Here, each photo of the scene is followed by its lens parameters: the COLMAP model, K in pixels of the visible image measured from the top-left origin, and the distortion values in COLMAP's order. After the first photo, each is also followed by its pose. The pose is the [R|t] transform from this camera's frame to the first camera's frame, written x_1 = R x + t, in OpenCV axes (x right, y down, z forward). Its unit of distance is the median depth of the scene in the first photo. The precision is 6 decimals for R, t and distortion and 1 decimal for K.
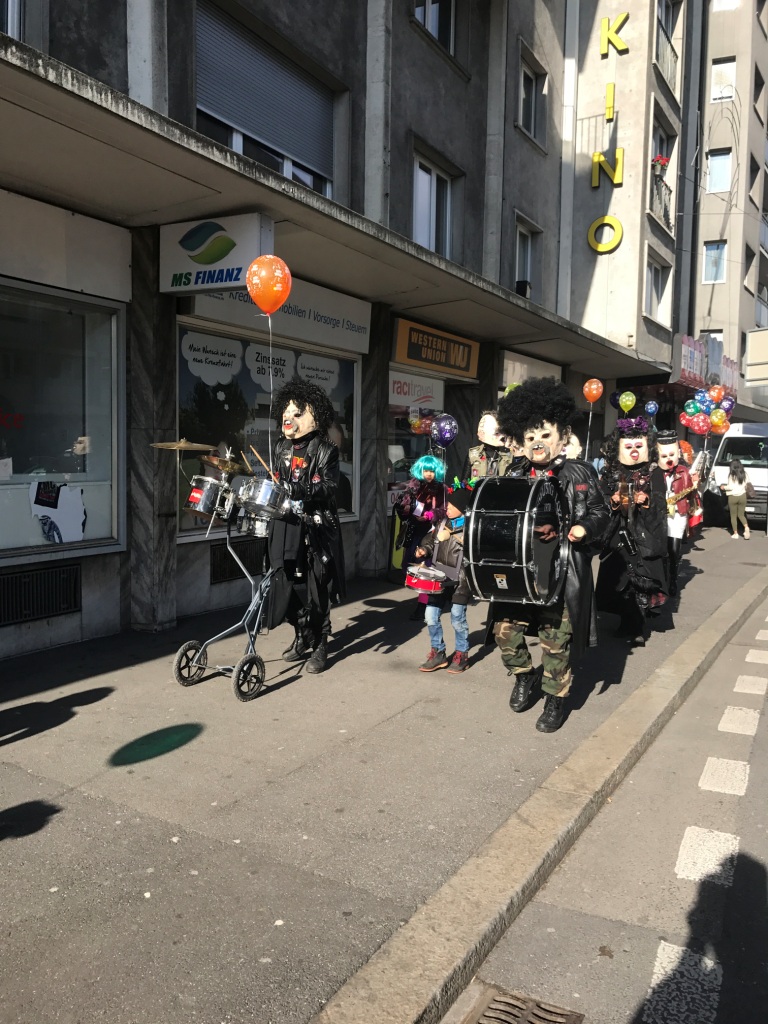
lens RADIAL K [[843.0, 0, 384.0], [0, 843.0, 512.0], [0, 0, 1]] dist [0.039597, -0.022944]
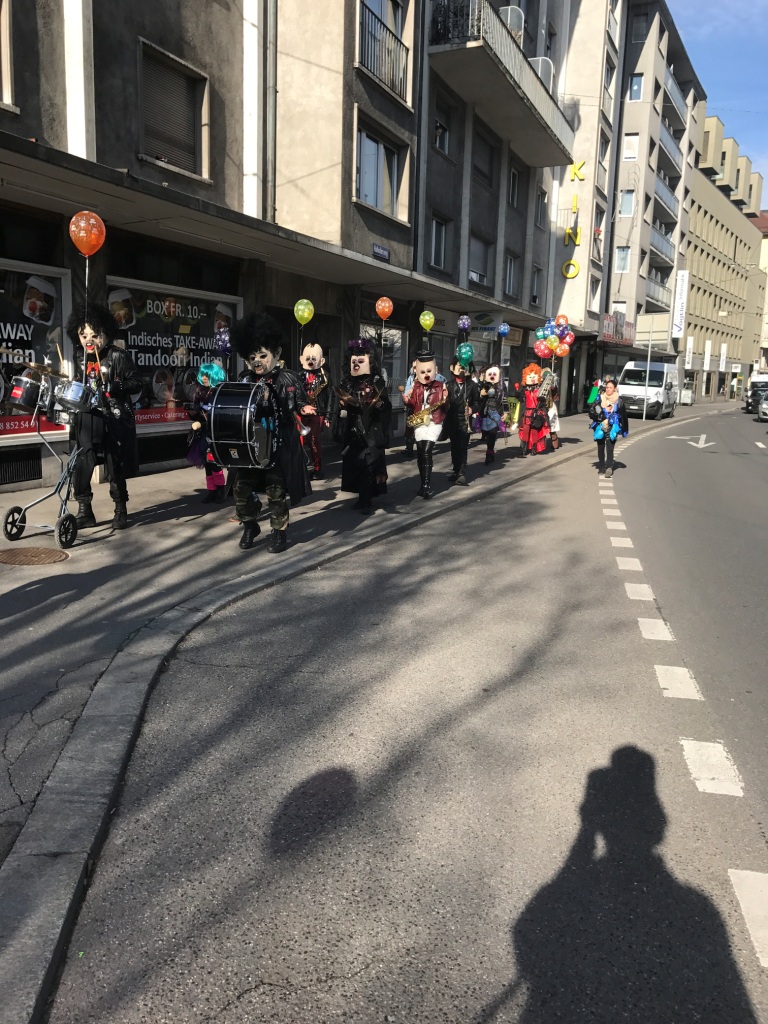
lens RADIAL K [[844.3, 0, 384.4], [0, 844.3, 511.5], [0, 0, 1]] dist [0.037783, -0.016893]
pose [[0.994547, -0.005464, 0.104143, -0.399258], [-0.004460, 0.995484, 0.094825, 0.061805], [-0.104191, -0.094773, 0.990032, -1.025233]]
